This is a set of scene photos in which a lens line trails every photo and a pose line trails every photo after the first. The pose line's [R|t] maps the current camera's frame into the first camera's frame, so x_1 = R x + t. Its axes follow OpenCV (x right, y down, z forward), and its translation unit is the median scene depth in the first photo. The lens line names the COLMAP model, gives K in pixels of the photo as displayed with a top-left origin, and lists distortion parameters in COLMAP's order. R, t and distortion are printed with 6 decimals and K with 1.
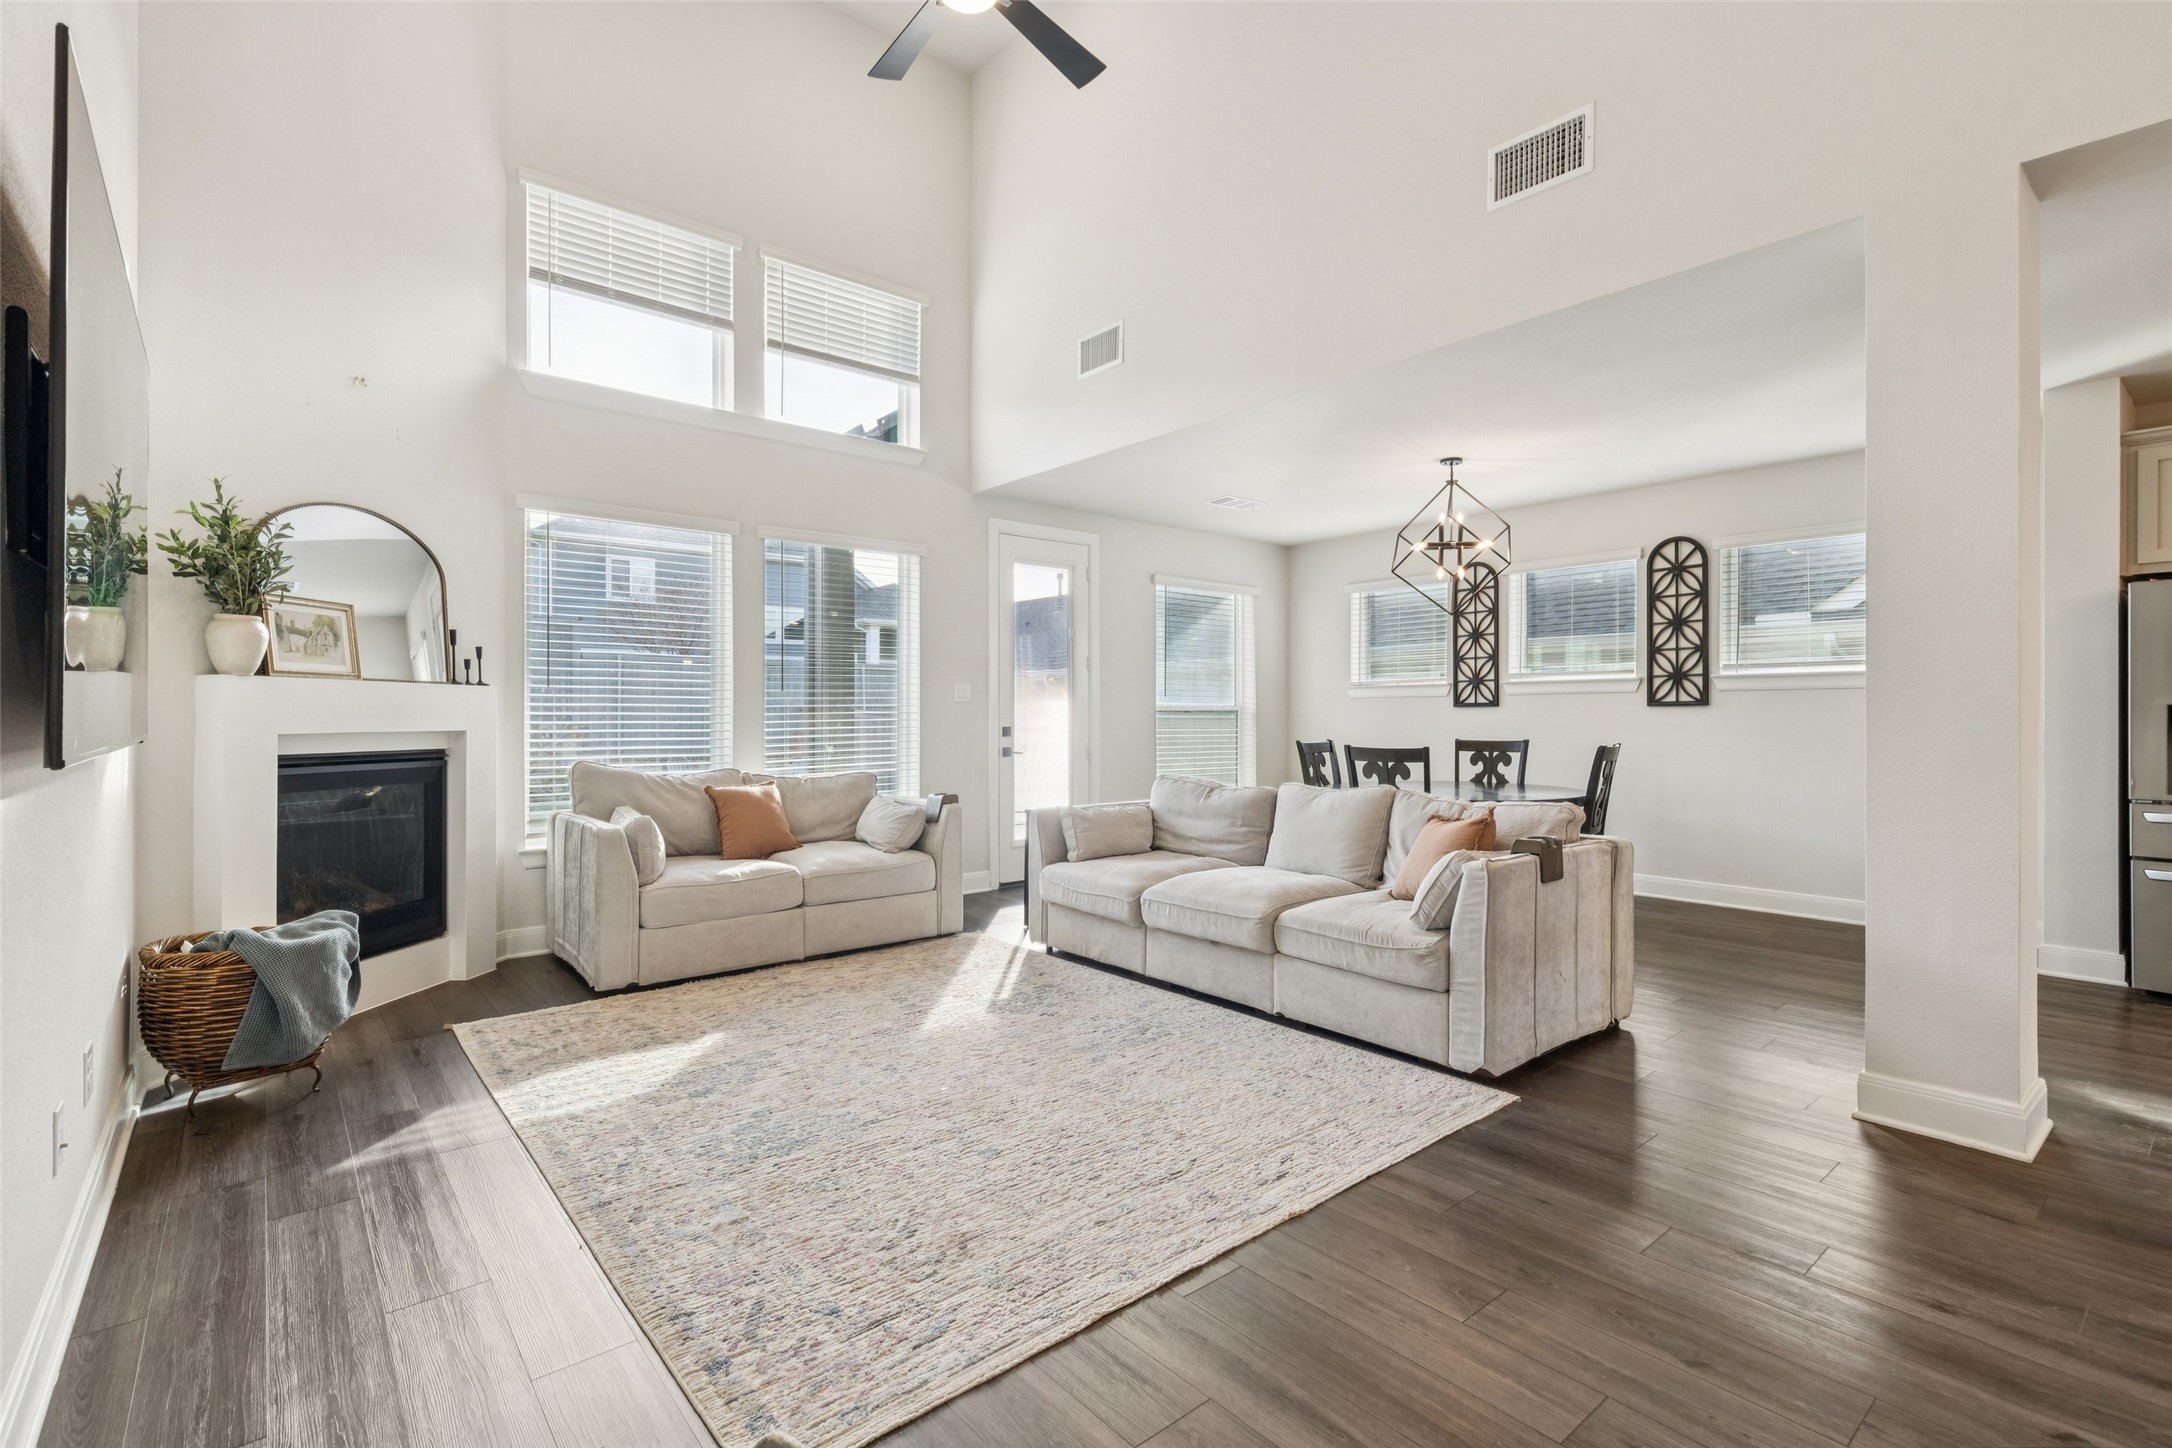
lens RADIAL K [[968.8, 0, 1084.6], [0, 968.8, 726.5], [0, 0, 1]] dist [0.002533, -0.000127]
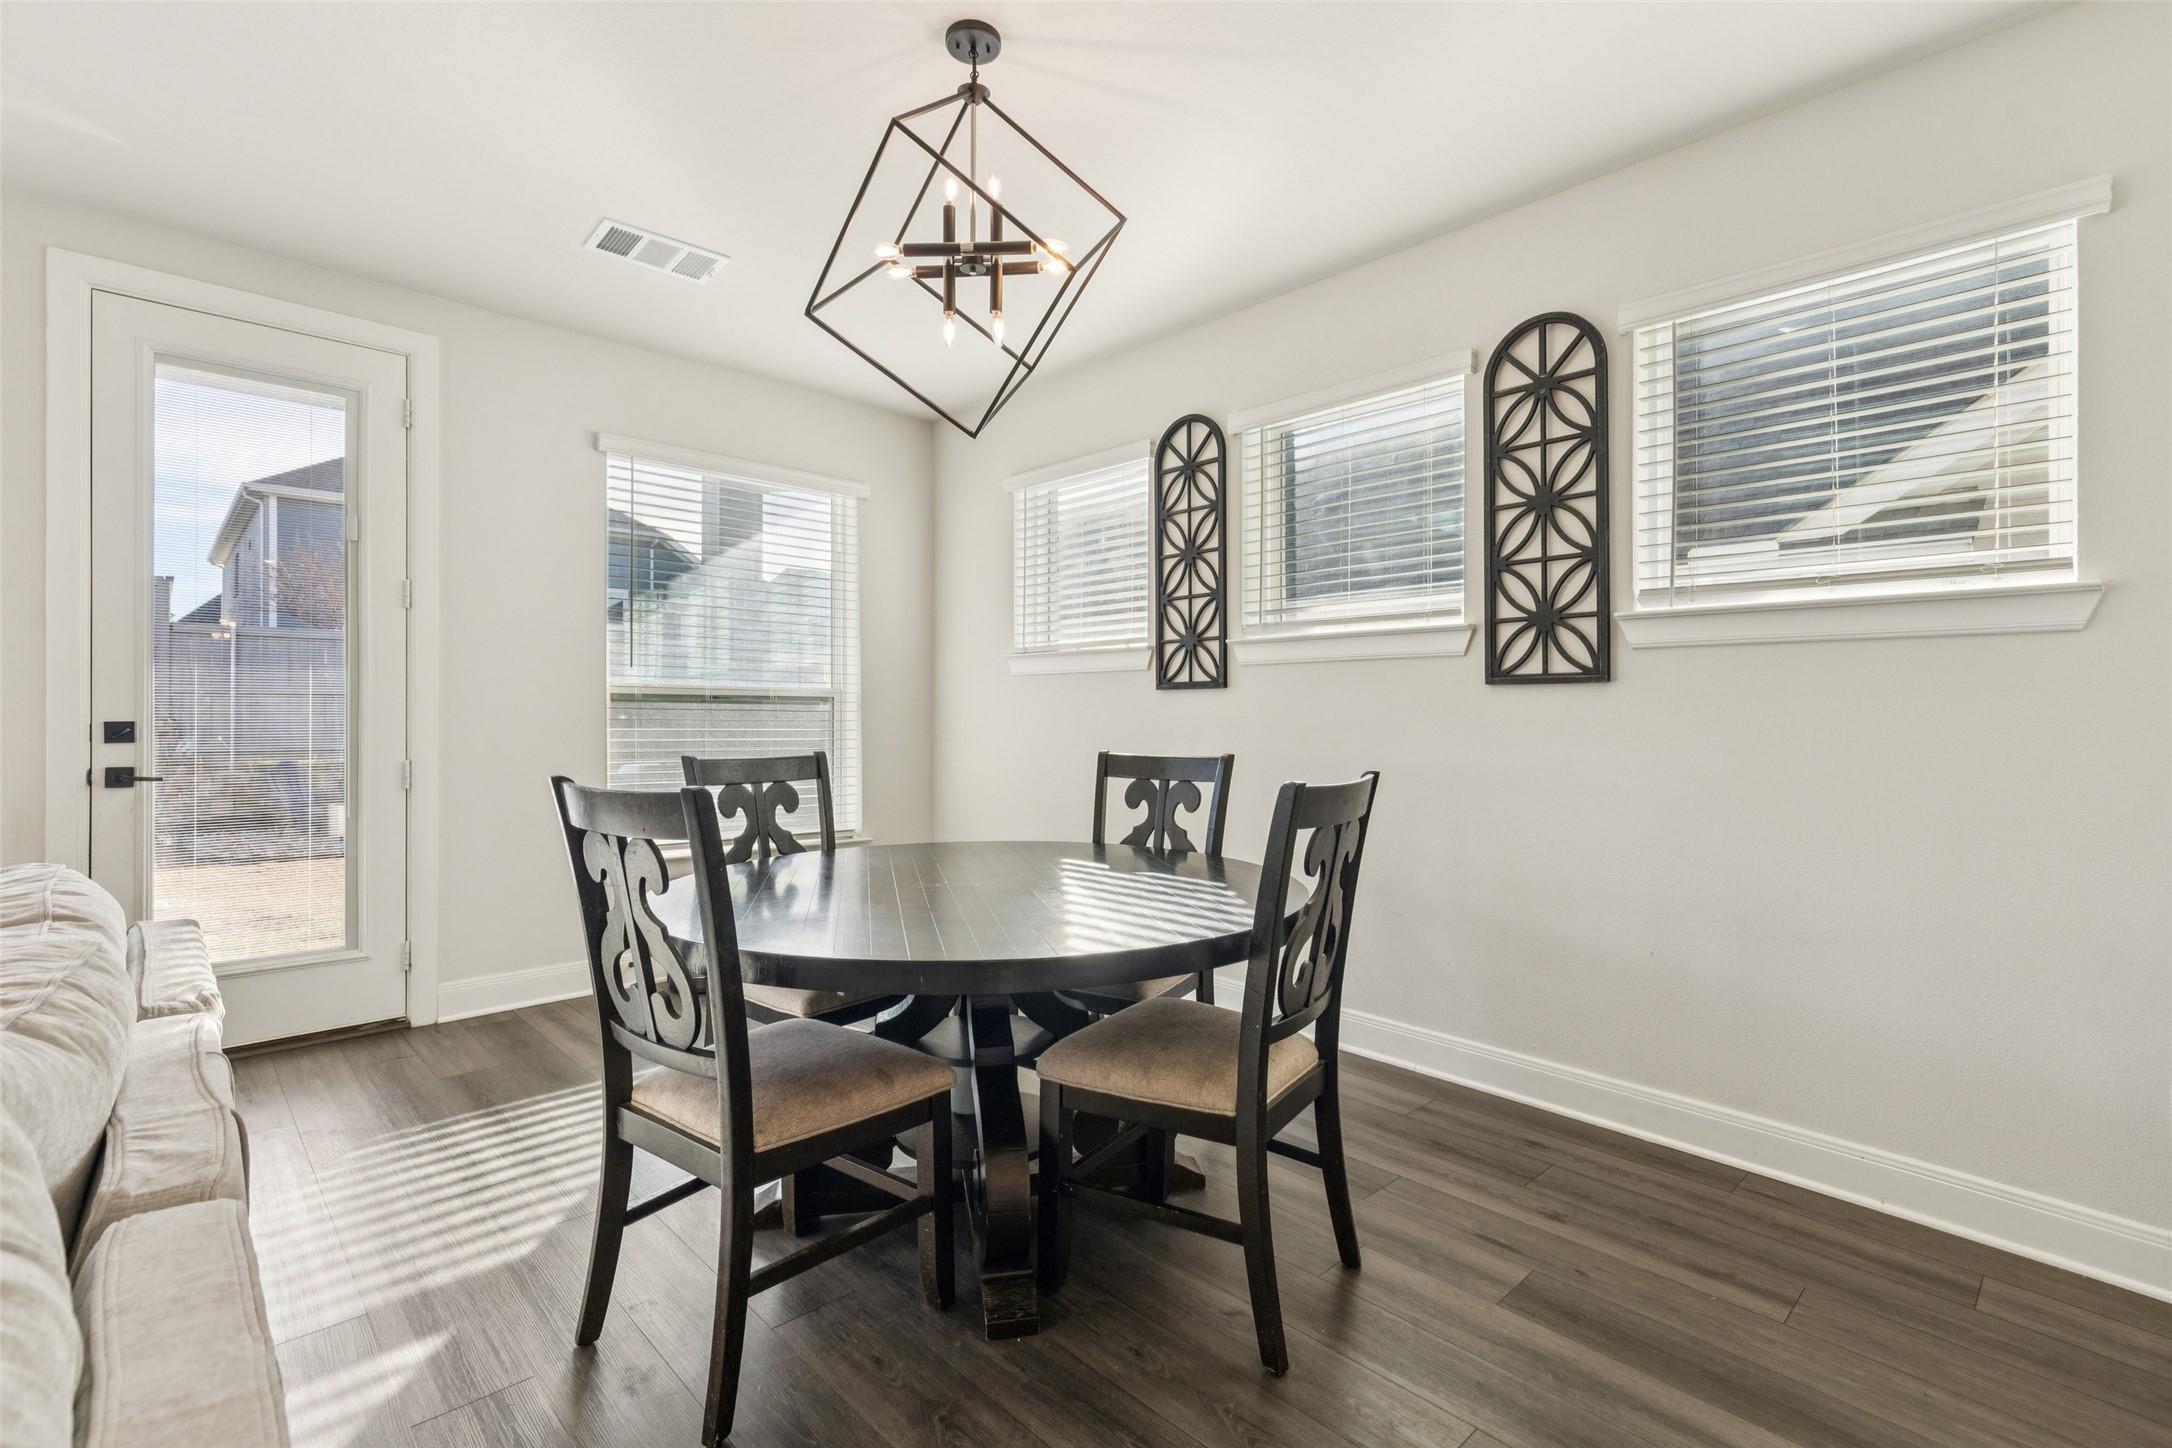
lens RADIAL K [[968.8, 0, 1086.4], [0, 968.8, 709.6], [0, 0, 1]] dist [0.002533, -0.000127]
pose [[0.997935, 0.006740, 0.063880, 0.359337], [-0.005624, 0.999829, -0.017643, 0.000632], [-0.063988, 0.017247, 0.997802, 0.547223]]
